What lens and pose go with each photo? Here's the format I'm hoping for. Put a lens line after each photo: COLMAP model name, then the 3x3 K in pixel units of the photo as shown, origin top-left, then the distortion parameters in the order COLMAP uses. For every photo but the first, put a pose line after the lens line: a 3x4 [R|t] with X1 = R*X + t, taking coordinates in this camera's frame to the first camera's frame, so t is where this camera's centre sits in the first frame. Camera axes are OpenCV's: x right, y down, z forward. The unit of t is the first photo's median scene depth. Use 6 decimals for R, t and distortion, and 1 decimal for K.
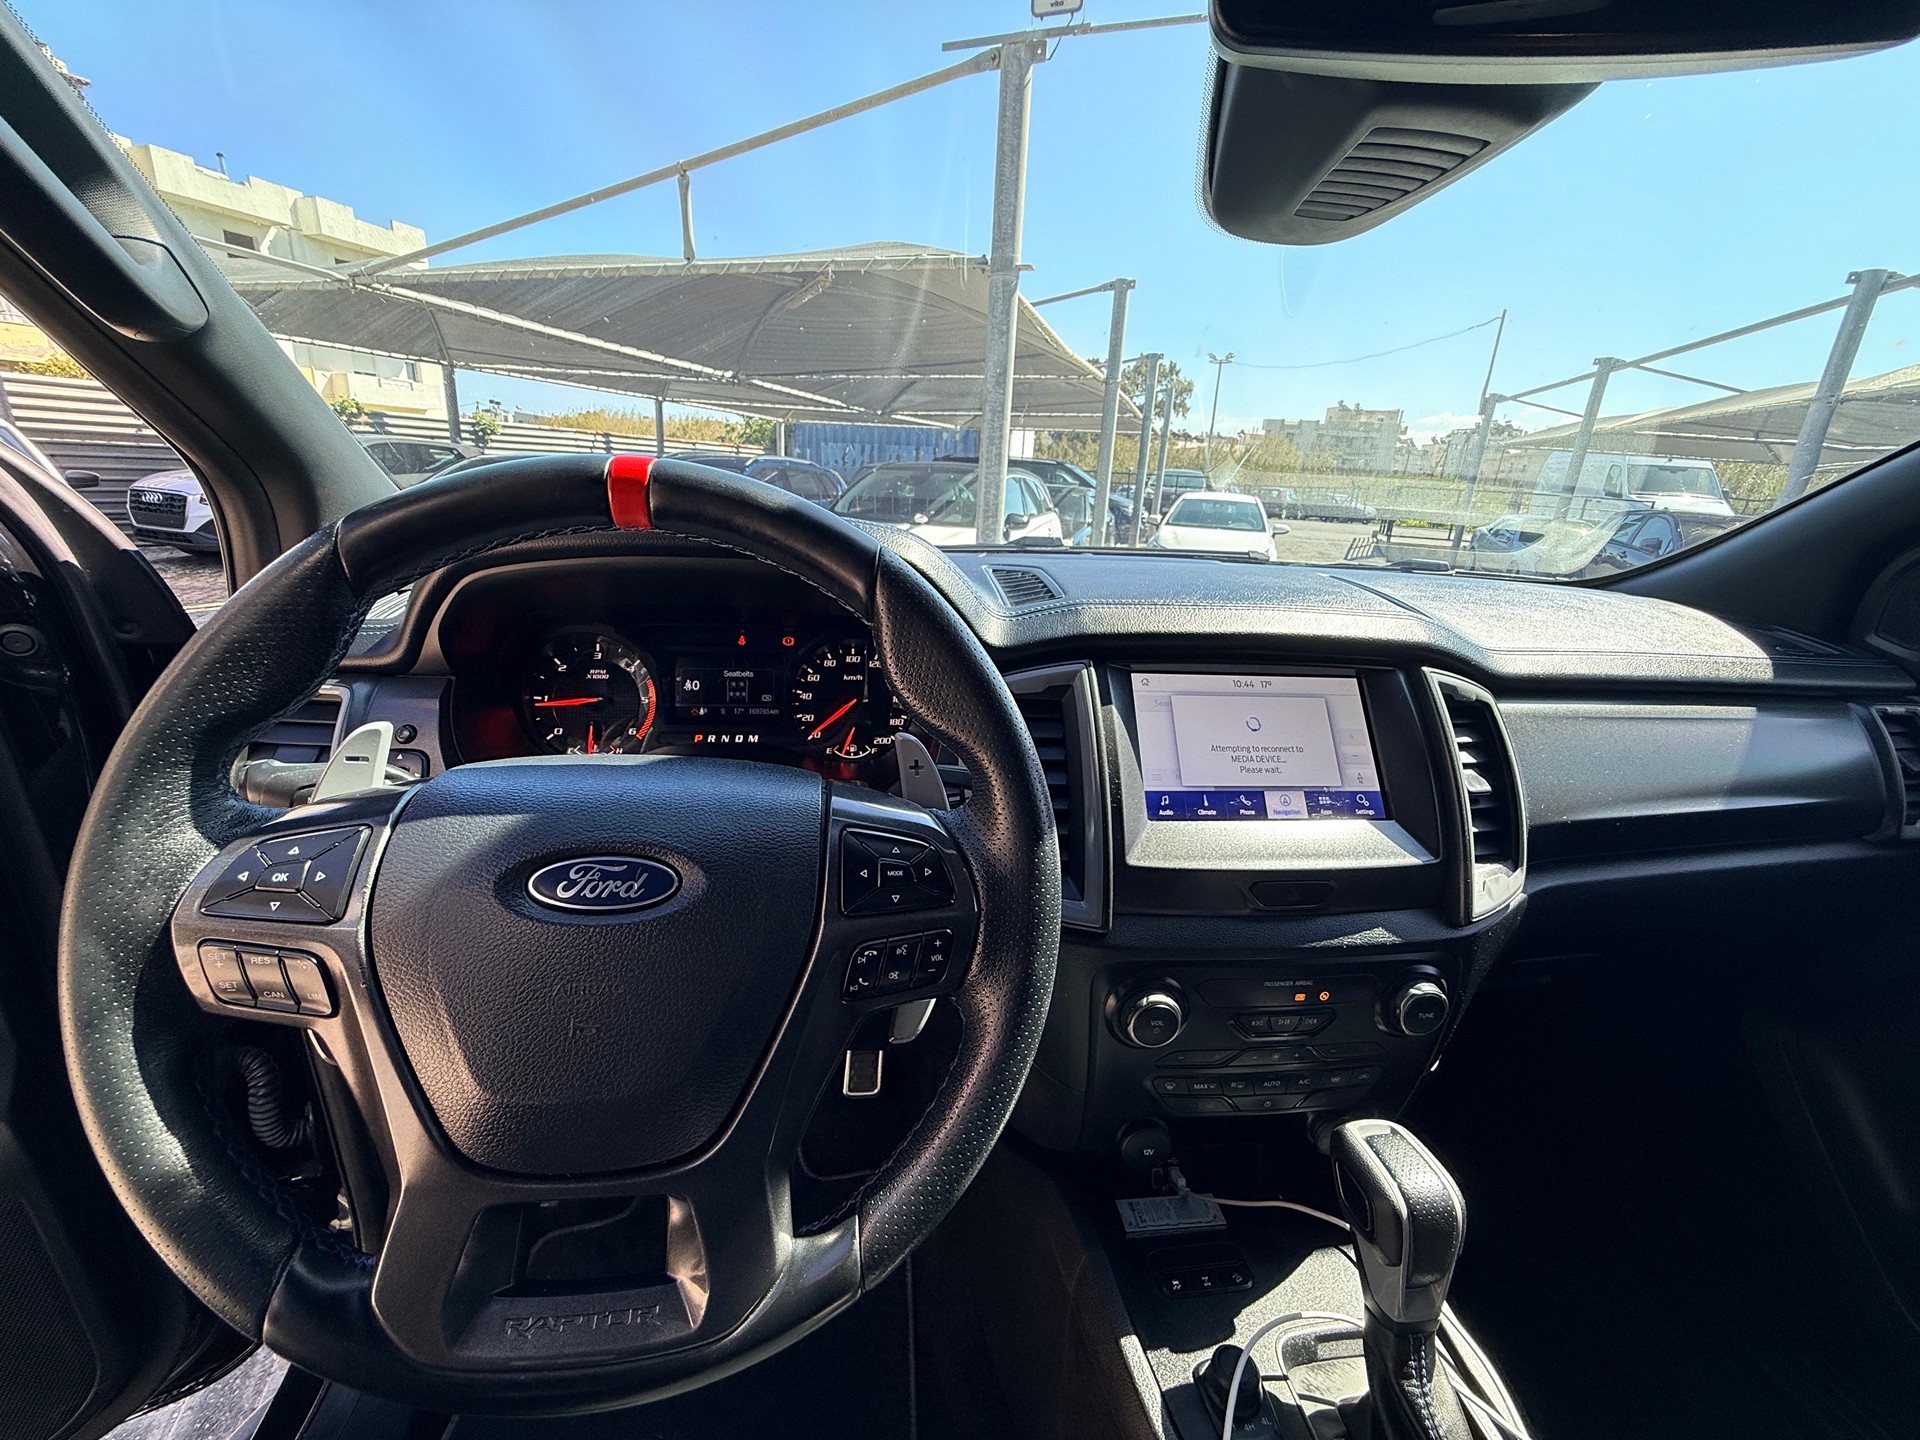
lens RADIAL K [[762.1, 0, 967.2], [0, 762.1, 728.0], [0, 0, 1]] dist [-0.005820, 0.000007]
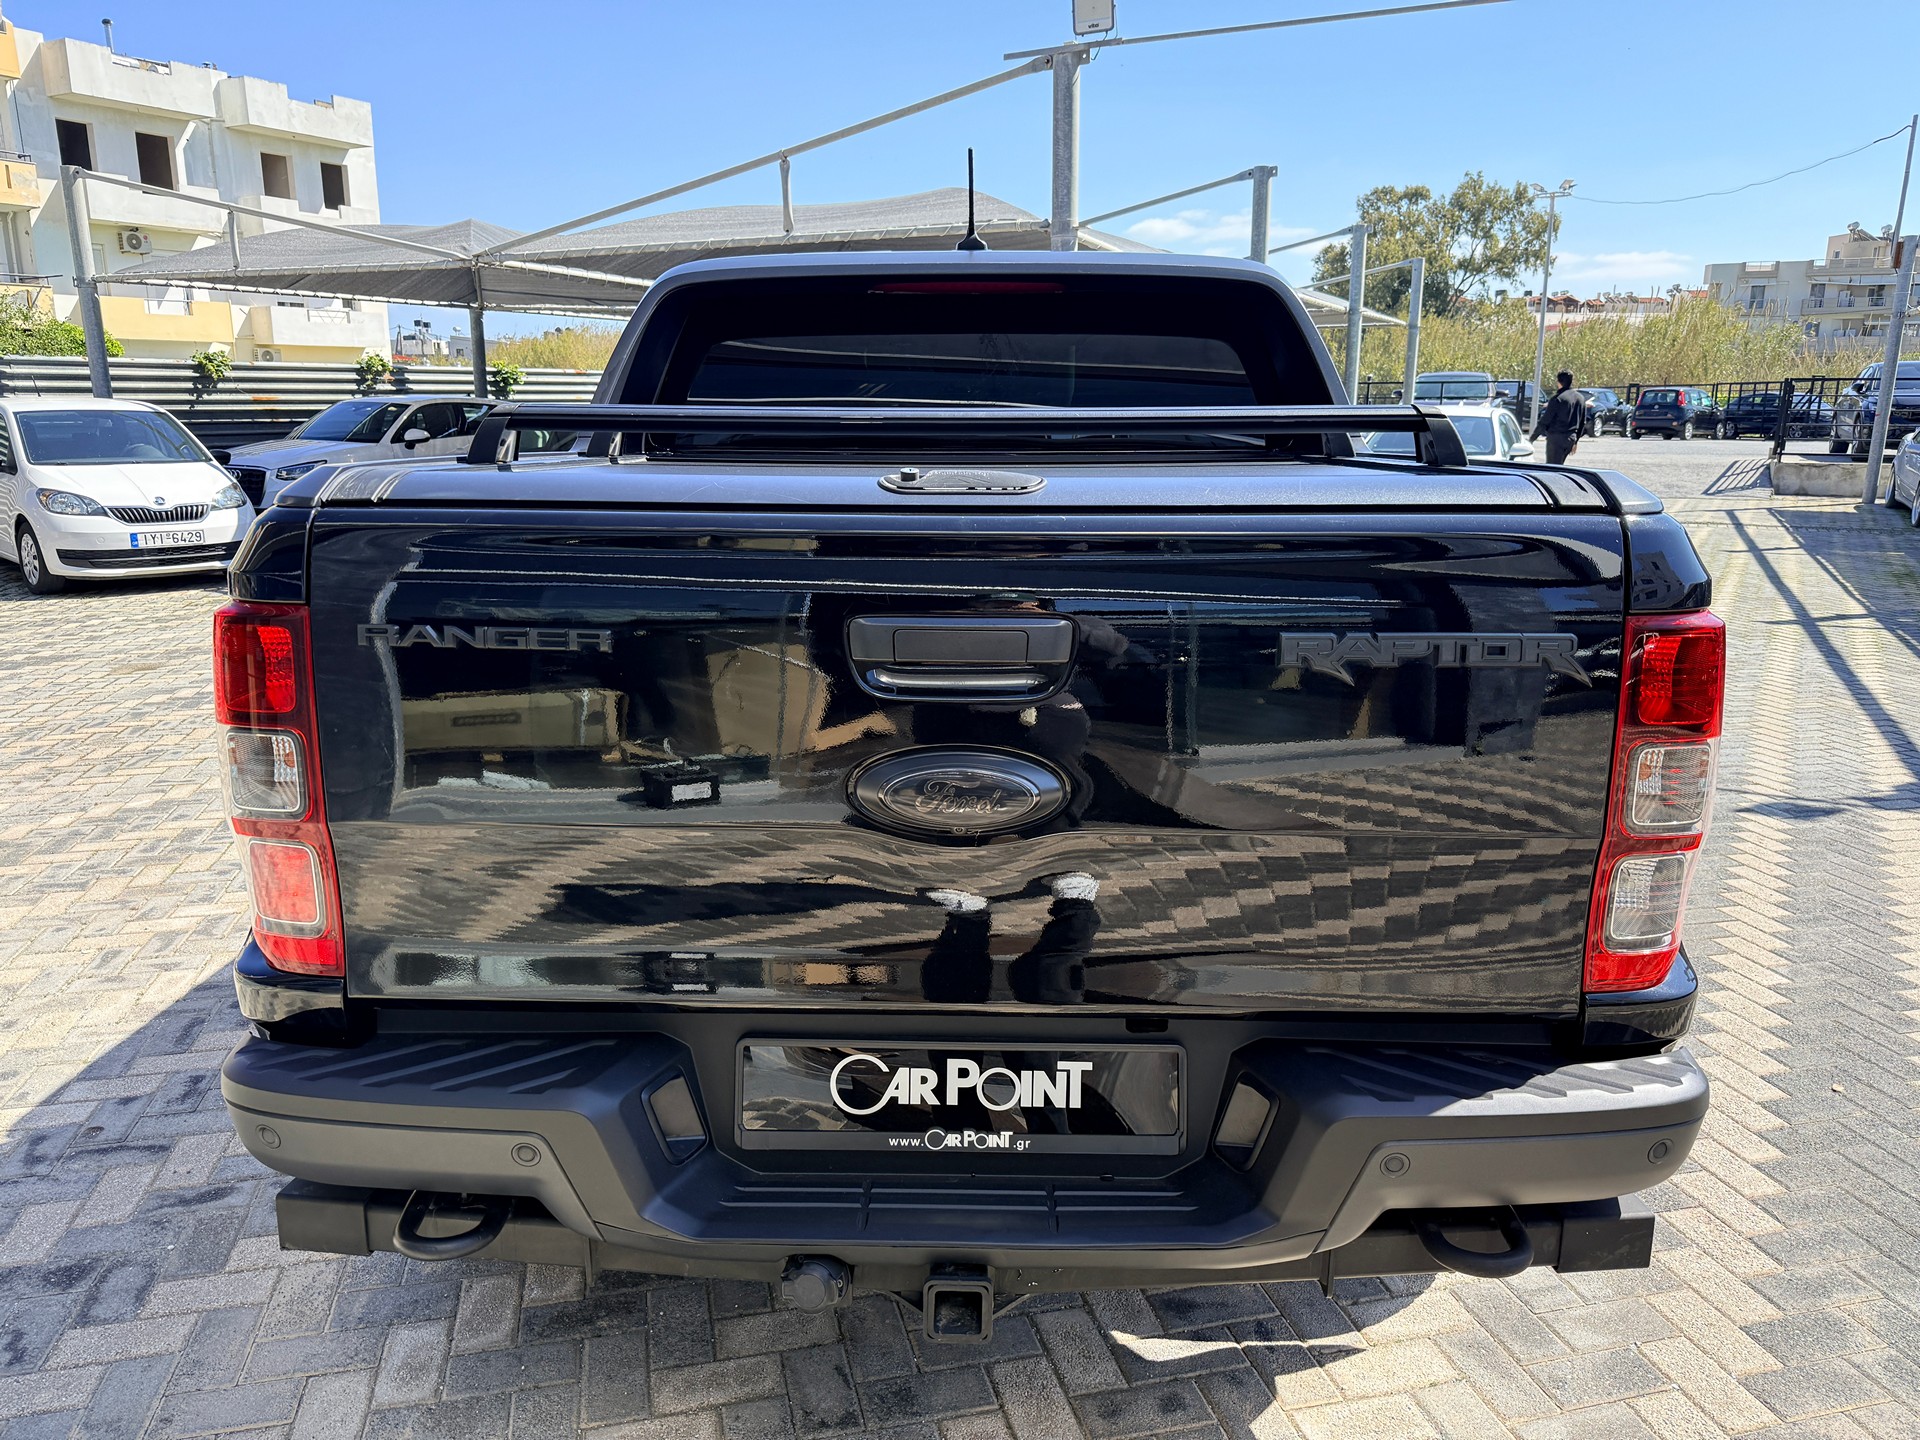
lens RADIAL K [[1358.7, 0, 952.3], [0, 1358.7, 708.7], [0, 0, 1]] dist [0.019356, -0.025144]
pose [[0.985751, -0.018123, -0.167229, 0.081365], [0.001736, 0.995222, -0.097625, 0.115787], [0.168200, 0.095943, 0.981073, -0.362006]]
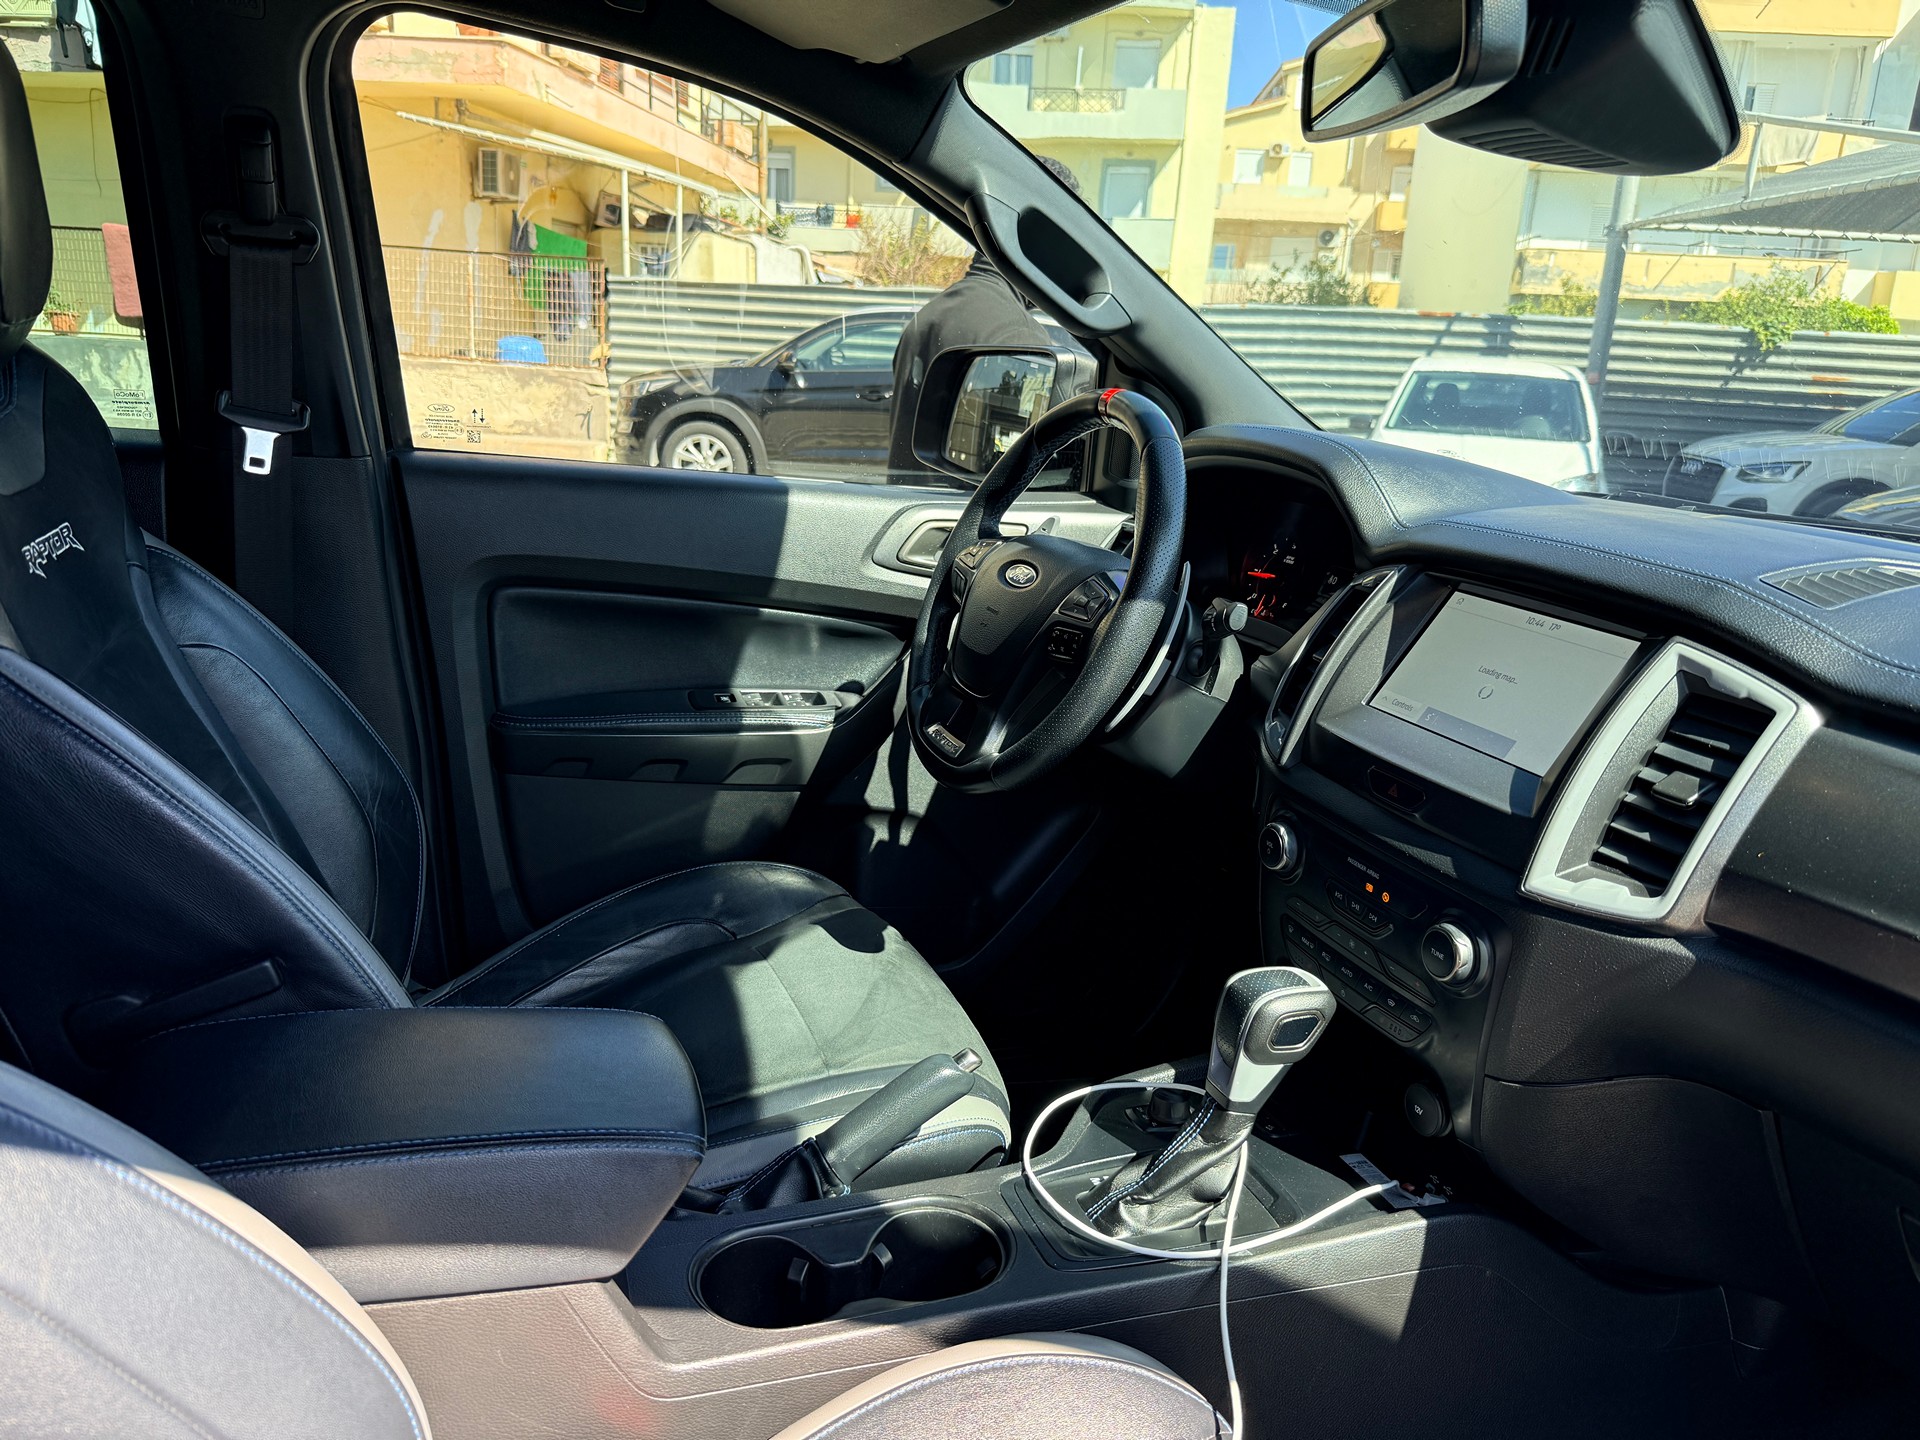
lens RADIAL K [[1358.7, 0, 952.5], [0, 1358.7, 713.5], [0, 0, 1]] dist [0.019356, -0.025144]
pose [[0.227874, 0.217638, -0.949056, 0.084877], [-0.340889, 0.930845, 0.131612, 0.003692], [0.912068, 0.293532, 0.286305, -0.006880]]
